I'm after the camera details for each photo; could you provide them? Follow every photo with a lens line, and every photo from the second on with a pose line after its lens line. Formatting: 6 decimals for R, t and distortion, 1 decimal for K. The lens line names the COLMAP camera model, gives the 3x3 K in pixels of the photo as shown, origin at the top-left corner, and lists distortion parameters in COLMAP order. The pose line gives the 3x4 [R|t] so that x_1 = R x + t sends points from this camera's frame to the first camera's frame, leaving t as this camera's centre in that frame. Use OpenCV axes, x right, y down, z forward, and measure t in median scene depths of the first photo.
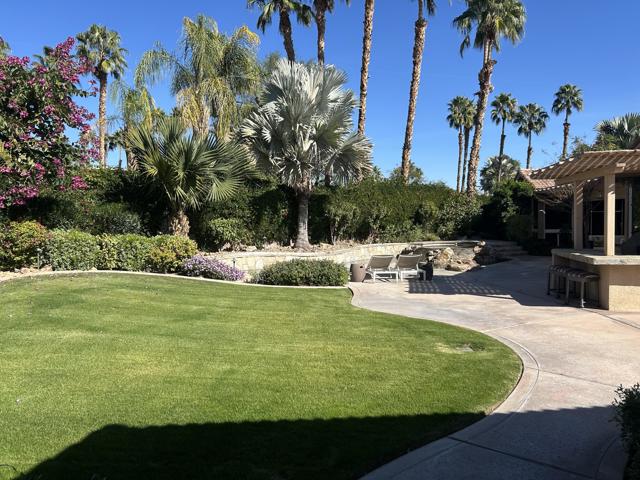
lens RADIAL K [[480.4, 0, 320.0], [0, 480.4, 240.0], [0, 0, 1]] dist [0.068587, -0.067973]
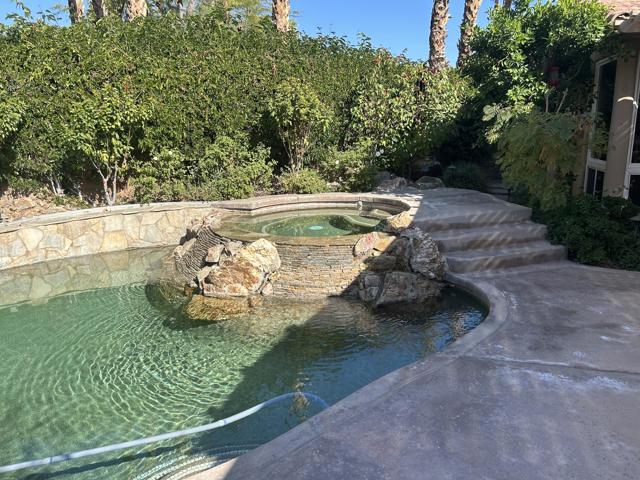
lens RADIAL K [[480.4, 0, 320.0], [0, 480.4, 240.0], [0, 0, 1]] dist [0.068587, -0.067973]
pose [[0.996633, 0.011888, -0.081120, 0.301709], [0.002508, 0.984549, 0.175094, -0.029535], [0.081948, -0.174708, 0.981204, 0.693589]]
